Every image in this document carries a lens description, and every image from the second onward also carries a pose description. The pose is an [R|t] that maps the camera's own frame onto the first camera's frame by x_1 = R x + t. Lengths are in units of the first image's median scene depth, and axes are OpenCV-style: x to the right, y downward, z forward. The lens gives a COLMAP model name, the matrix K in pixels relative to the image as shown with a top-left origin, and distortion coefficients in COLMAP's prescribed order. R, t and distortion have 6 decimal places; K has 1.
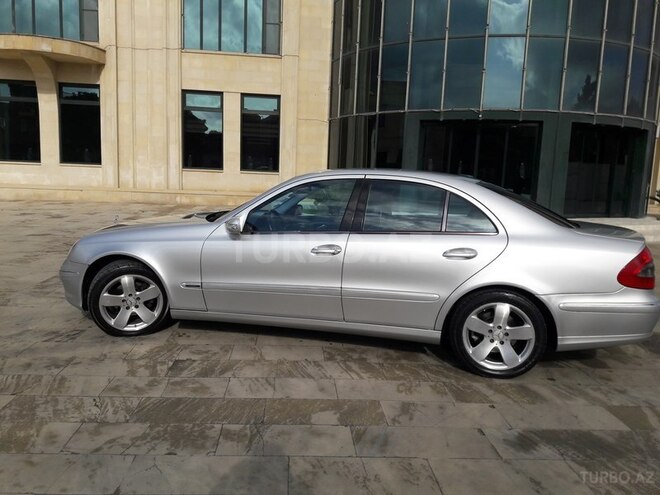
lens RADIAL K [[536.6, 0, 328.0], [0, 536.6, 219.3], [0, 0, 1]] dist [0.099864, -0.171351]
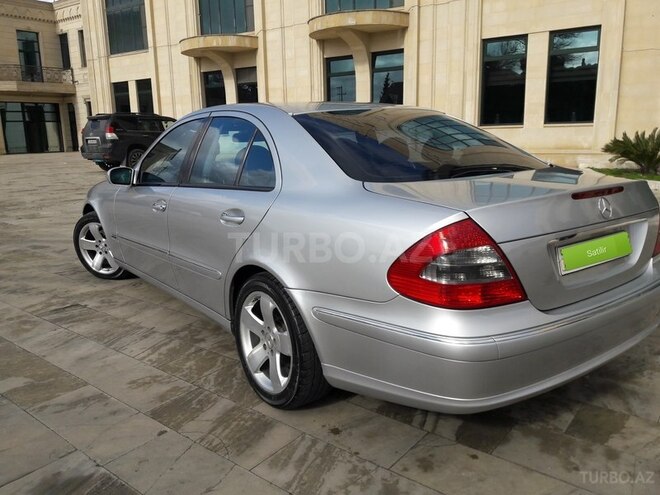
lens RADIAL K [[544.7, 0, 328.6], [0, 544.7, 227.2], [0, 0, 1]] dist [0.057908, -0.095556]
pose [[0.737662, 0.062220, -0.672297, 0.782600], [-0.010098, 0.996650, 0.081159, 0.018090], [0.675095, -0.053079, 0.735819, 0.544981]]
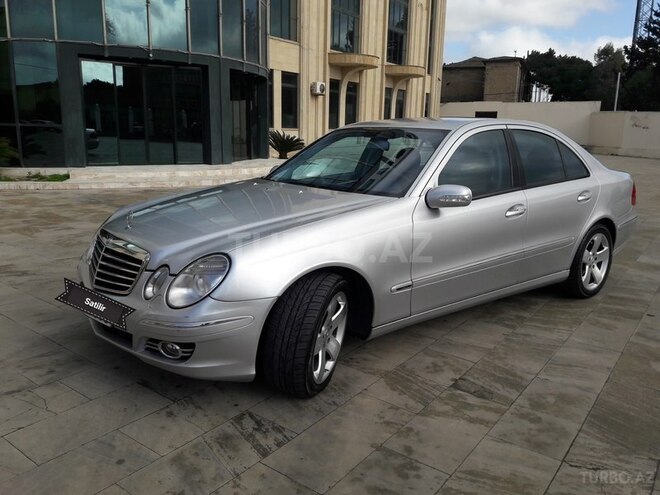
lens RADIAL K [[536.6, 0, 328.0], [0, 536.6, 219.3], [0, 0, 1]] dist [0.099864, -0.171351]
pose [[0.648699, -0.151554, 0.745802, -0.889498], [0.075384, 0.987948, 0.135191, -0.074872], [-0.757302, -0.031477, 0.652306, 0.647373]]
